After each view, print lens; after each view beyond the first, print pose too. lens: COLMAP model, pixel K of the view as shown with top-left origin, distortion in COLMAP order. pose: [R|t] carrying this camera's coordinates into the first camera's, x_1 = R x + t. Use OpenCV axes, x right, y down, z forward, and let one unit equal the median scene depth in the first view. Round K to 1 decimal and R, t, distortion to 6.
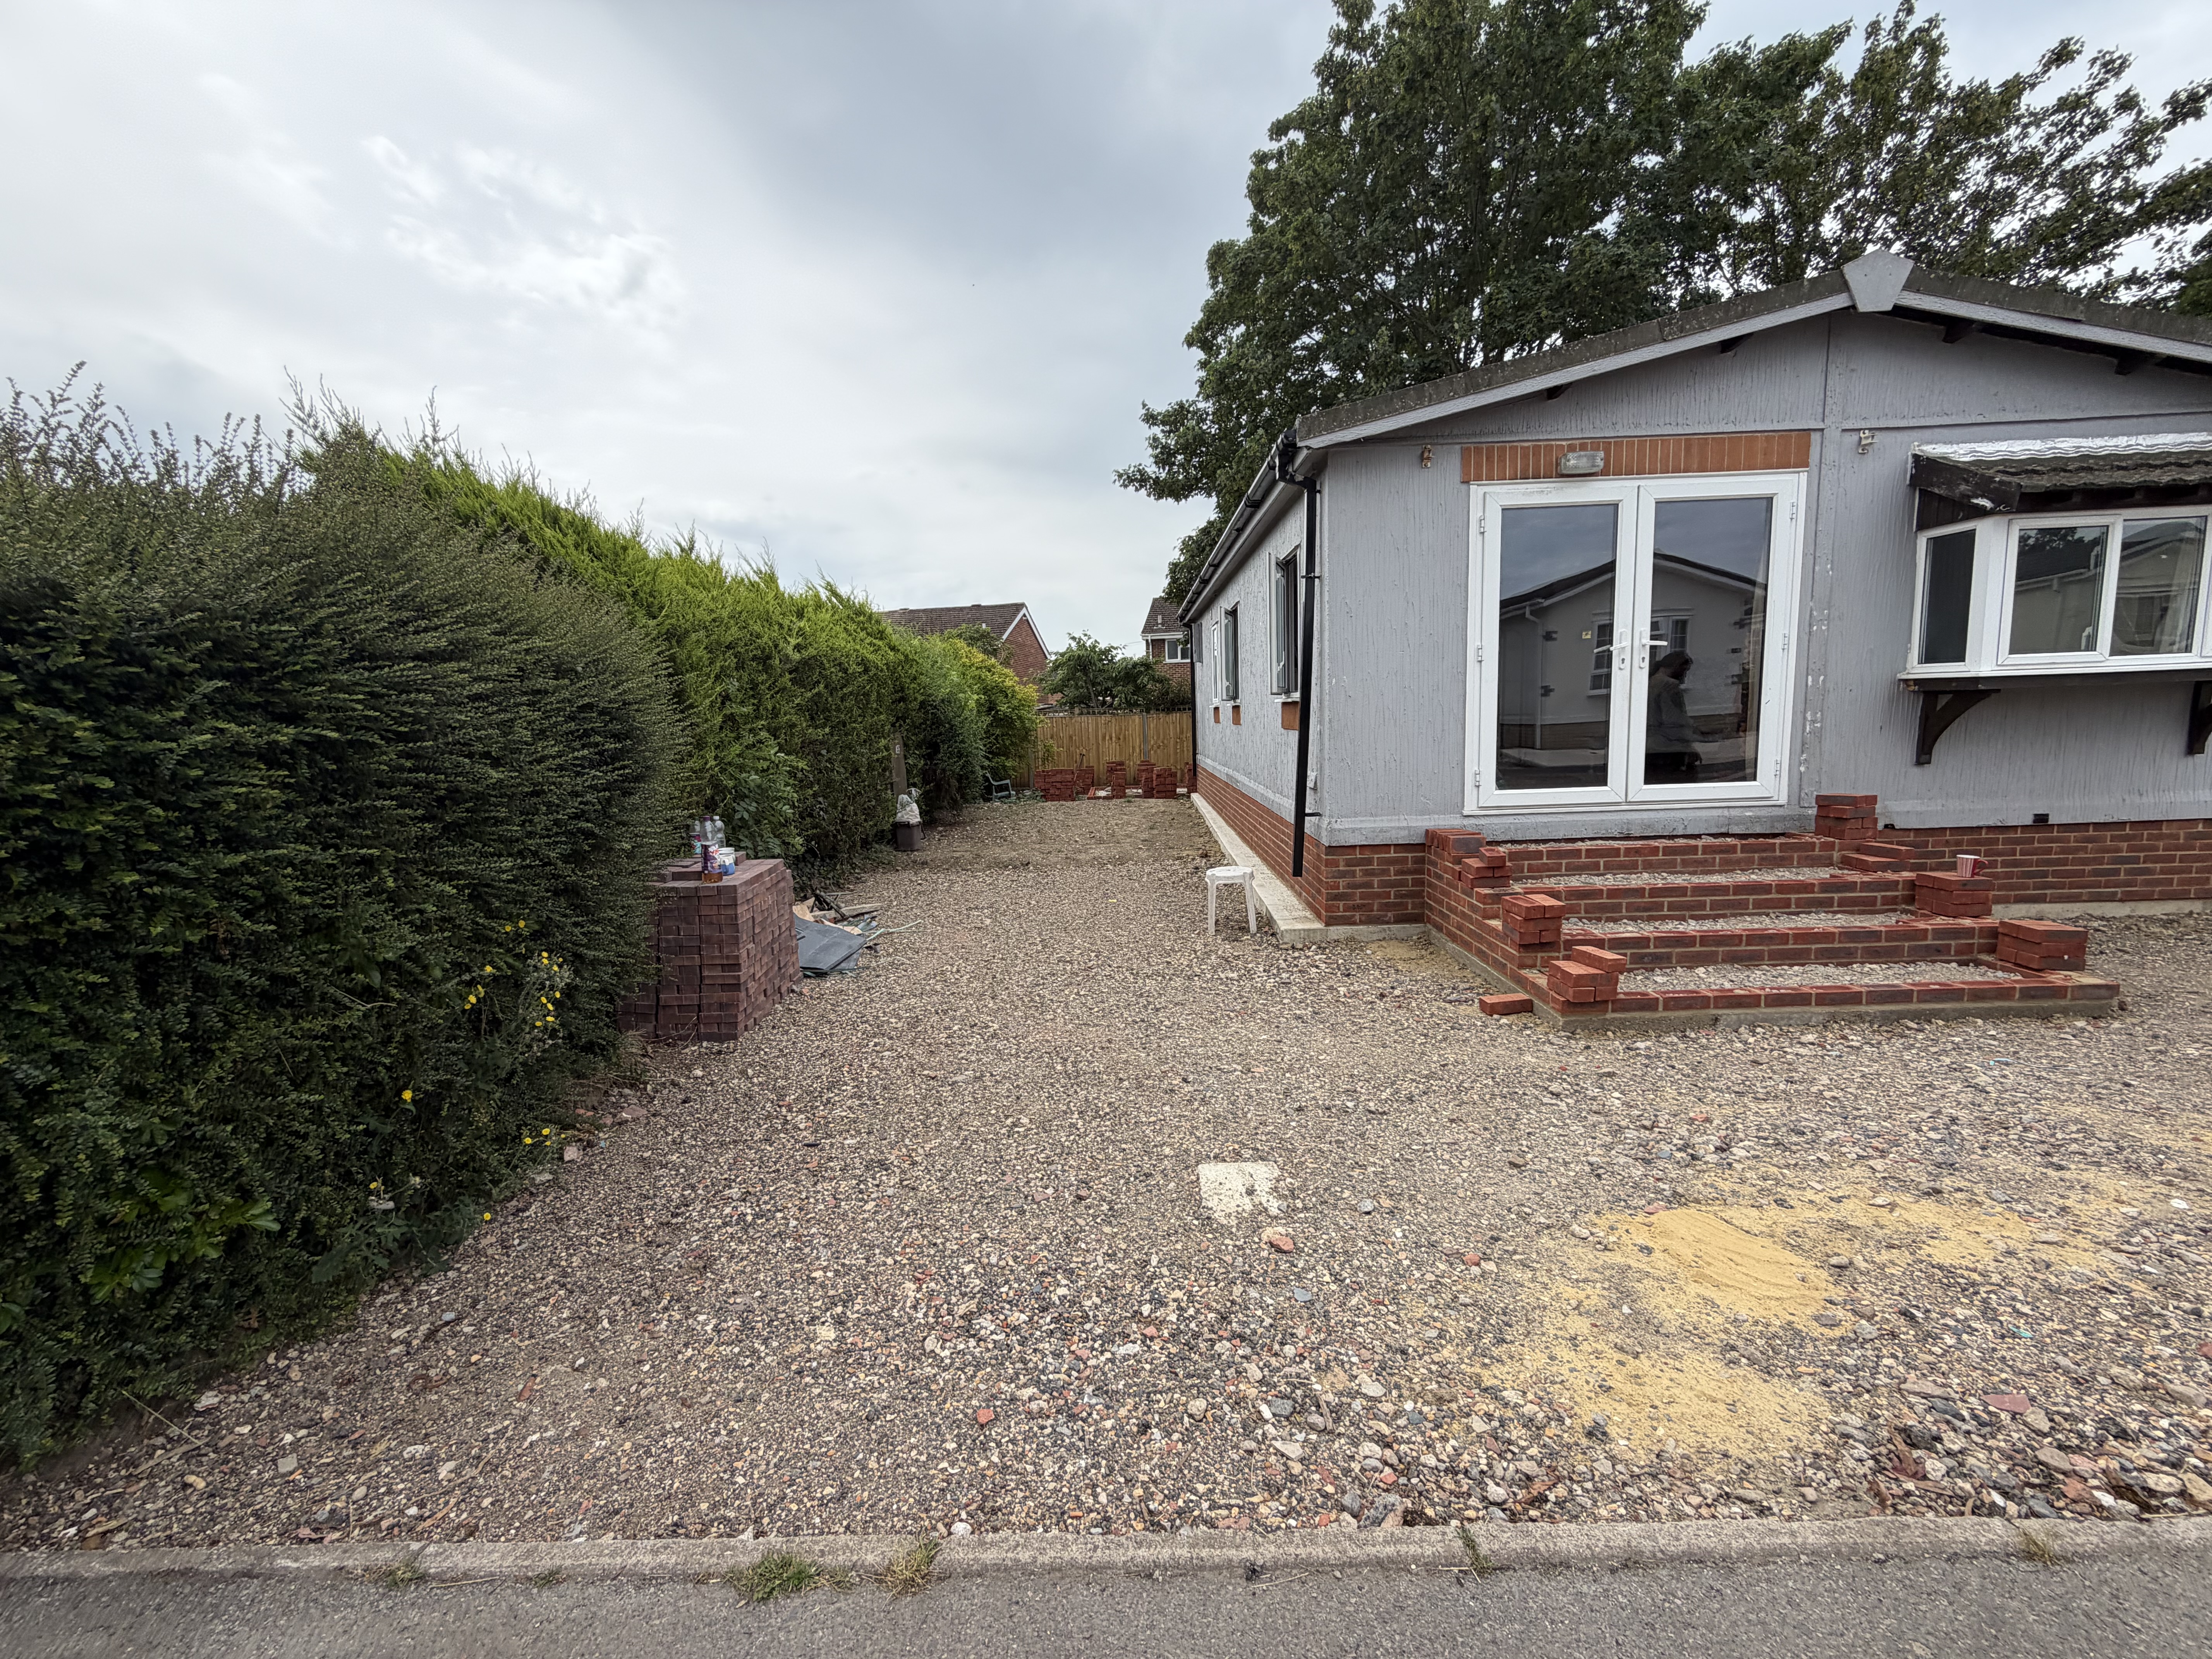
lens RADIAL K [[875.1, 0, 1106.0], [0, 875.1, 829.5], [0, 0, 1]] dist [-0.008168, 0.000012]
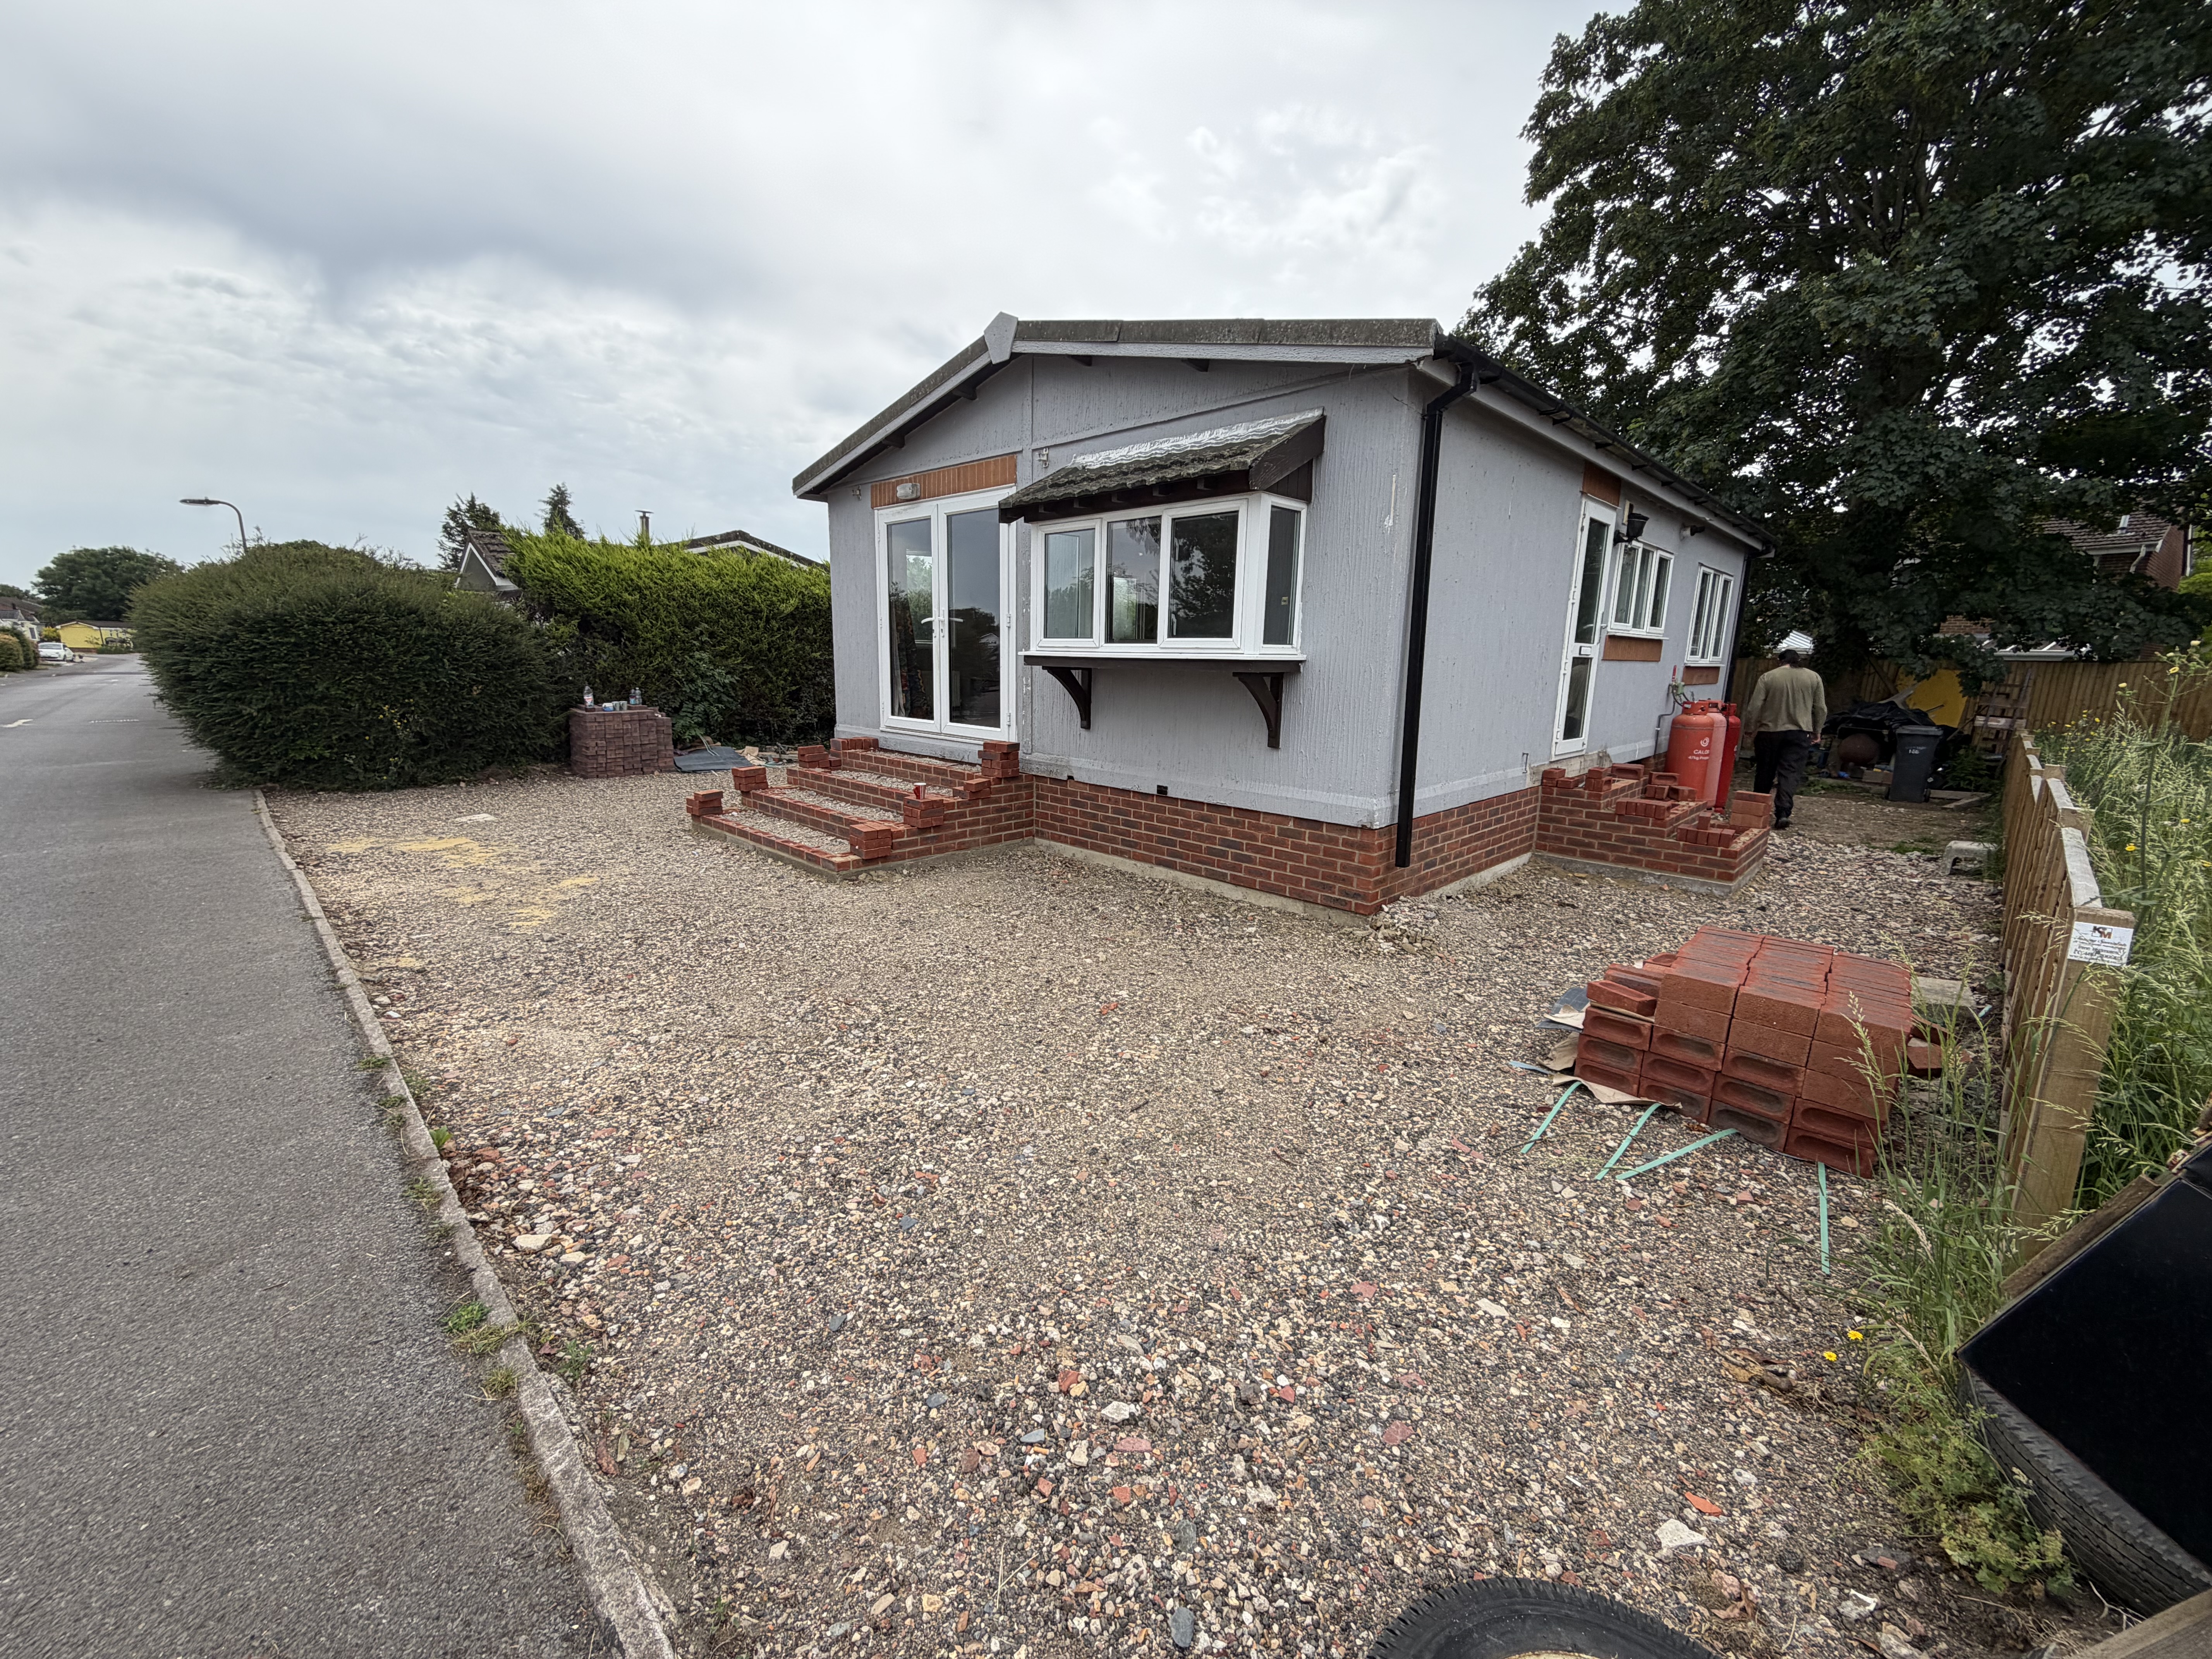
lens RADIAL K [[893.4, 0, 1106.0], [0, 893.4, 829.5], [0, 0, 1]] dist [0.013106, 0.000168]
pose [[0.733937, 0.185305, -0.653451, 1.871395], [-0.137309, 0.982680, 0.124446, -0.100267], [0.665194, -0.001611, 0.746669, 0.109879]]
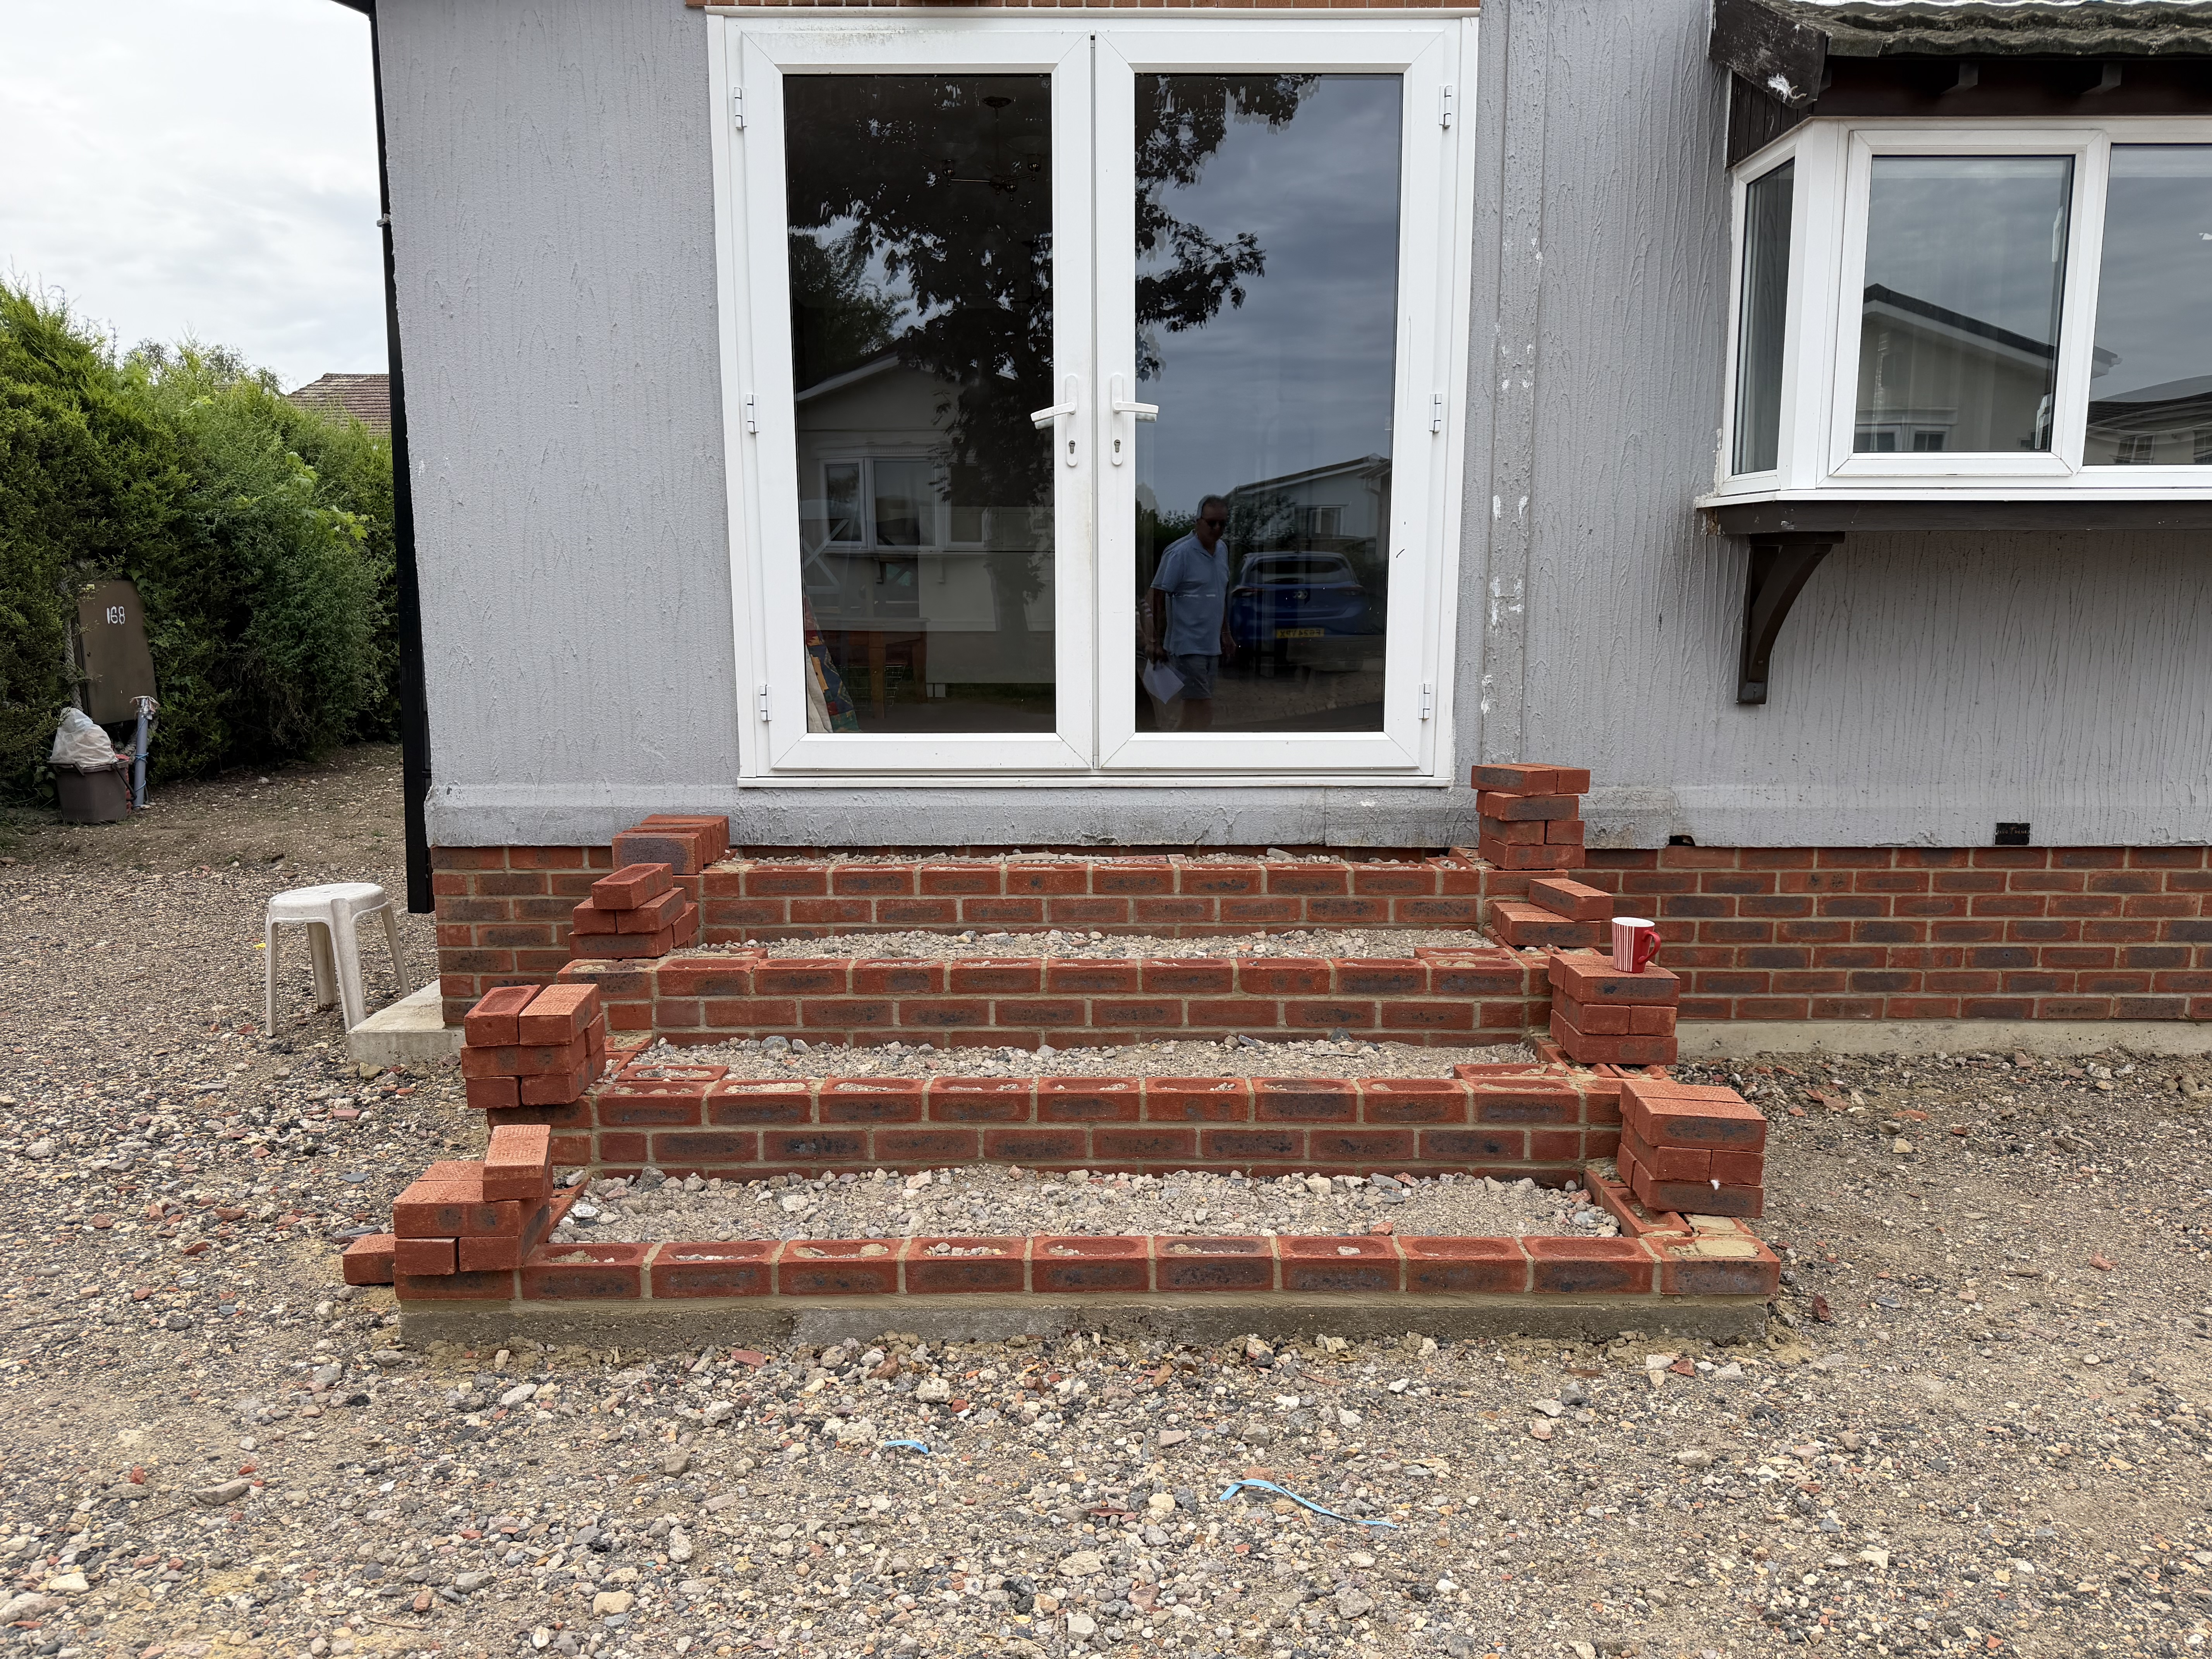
lens RADIAL K [[1548.2, 0, 1106.0], [0, 1548.2, 829.5], [0, 0, 1]] dist [0.092592, -0.125512]
pose [[0.998684, 0.030324, 0.041350, 0.604959], [-0.031265, 0.999262, 0.022301, -0.019211], [-0.040643, -0.023564, 0.998896, 0.216785]]
